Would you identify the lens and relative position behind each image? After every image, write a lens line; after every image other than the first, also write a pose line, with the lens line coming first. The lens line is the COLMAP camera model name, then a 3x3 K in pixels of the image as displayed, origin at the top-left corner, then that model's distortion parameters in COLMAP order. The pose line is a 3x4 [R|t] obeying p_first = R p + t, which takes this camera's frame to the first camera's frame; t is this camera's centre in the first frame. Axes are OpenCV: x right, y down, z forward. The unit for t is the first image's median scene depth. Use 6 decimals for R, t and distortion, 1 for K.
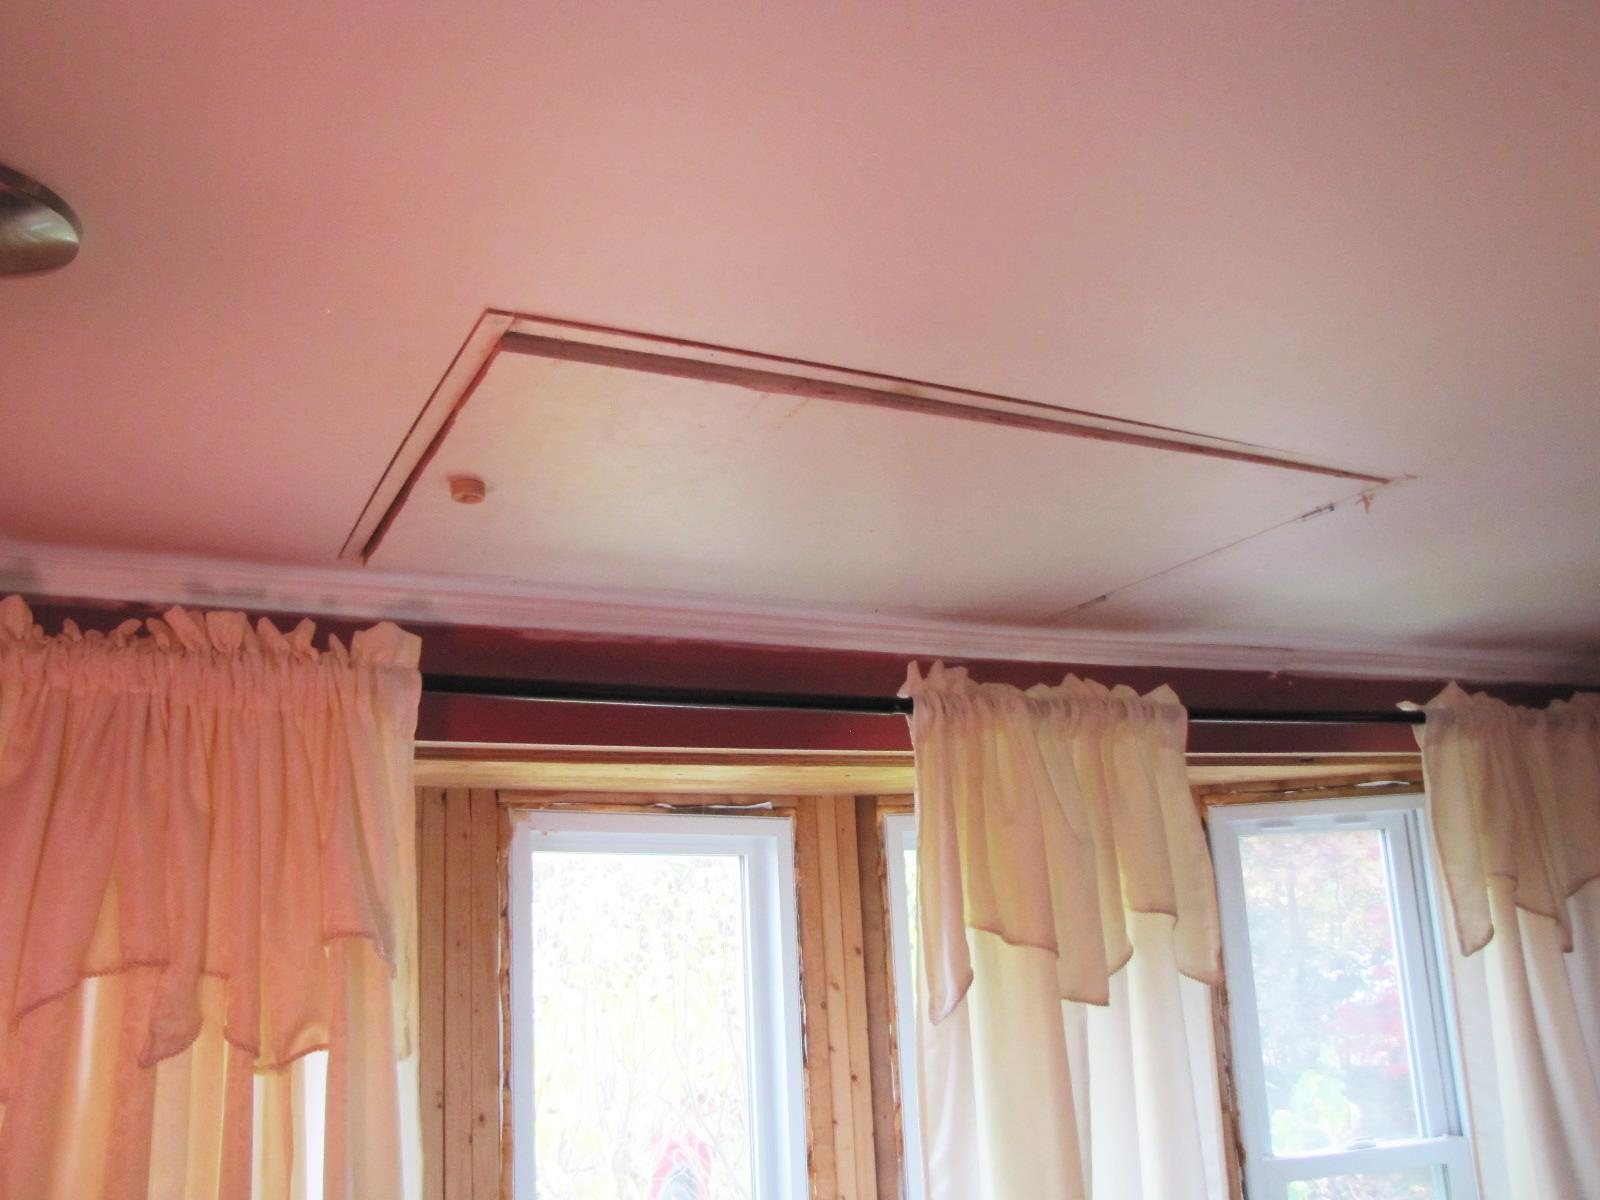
lens RADIAL K [[1337.7, 0, 806.3], [0, 1337.7, 585.9], [0, 0, 1]] dist [-0.190830, 0.170137]
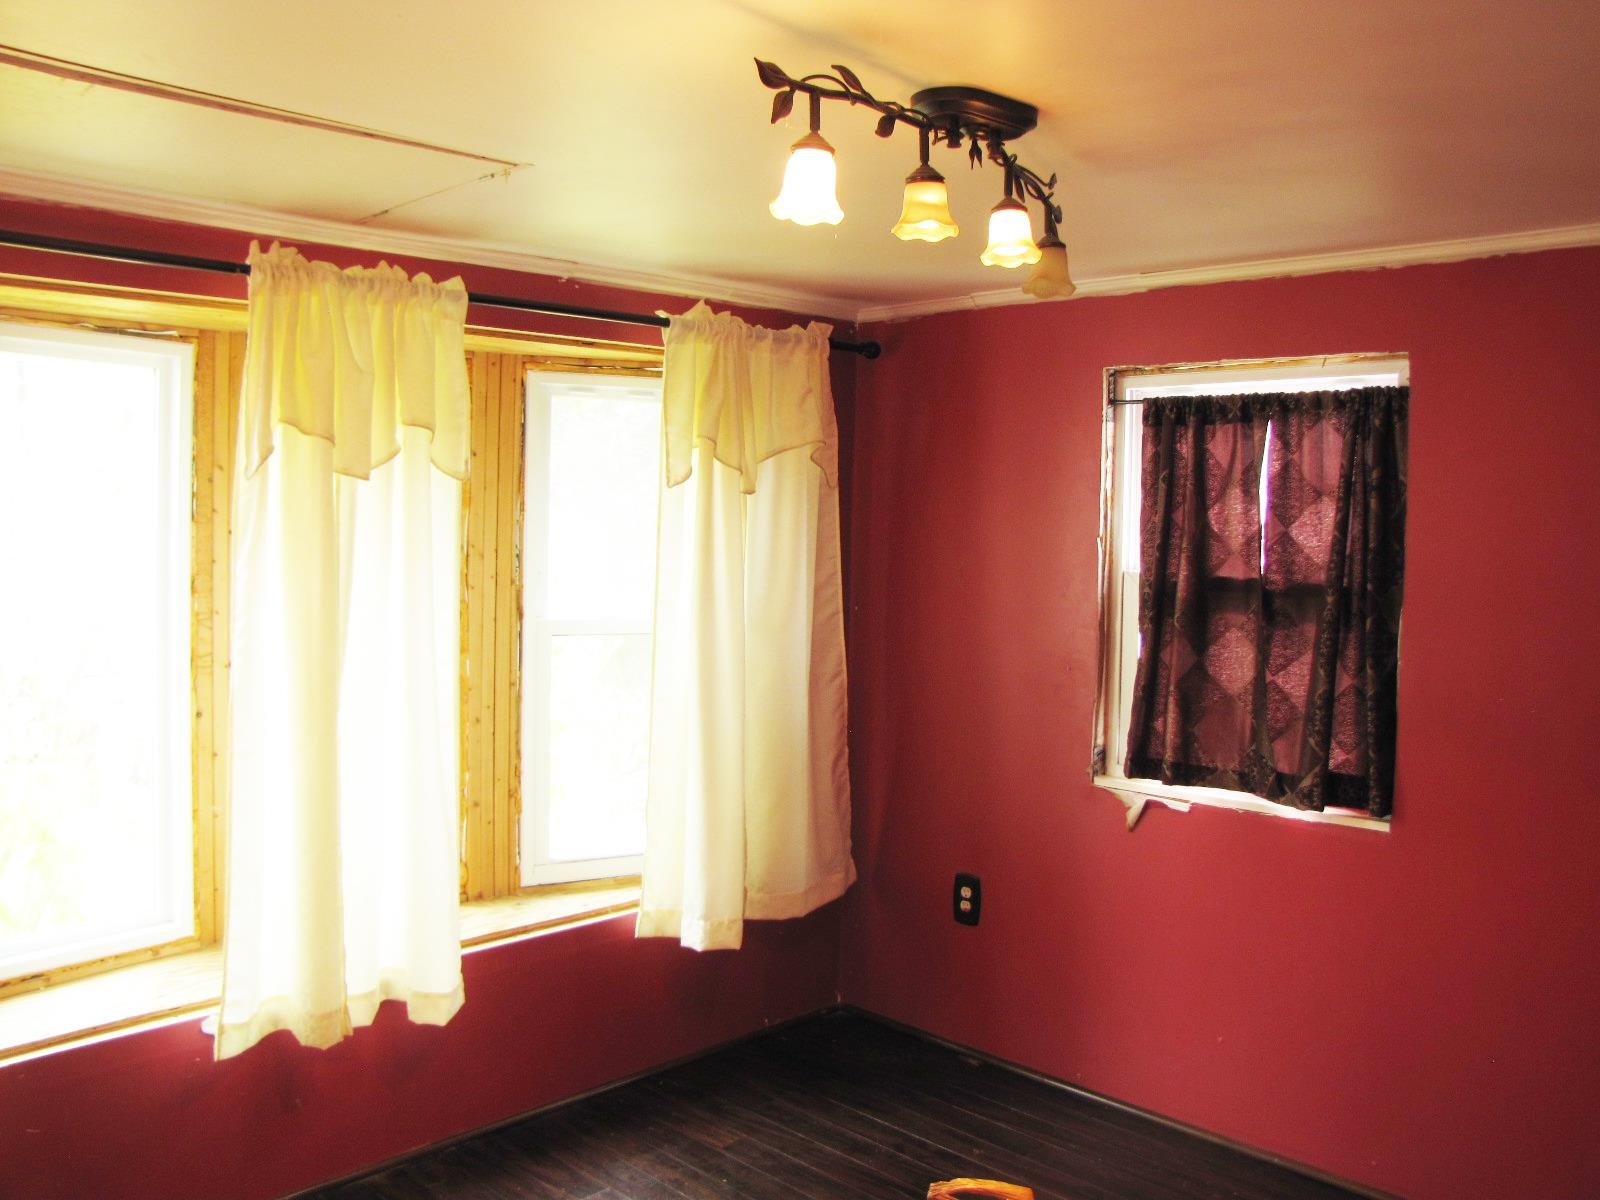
lens RADIAL K [[1337.7, 0, 806.3], [0, 1337.7, 585.9], [0, 0, 1]] dist [-0.190830, 0.170137]
pose [[0.950132, 0.057117, 0.306573, 0.216441], [-0.148155, 0.947730, 0.282591, -0.064628], [-0.274408, -0.313919, 0.908931, -0.507259]]
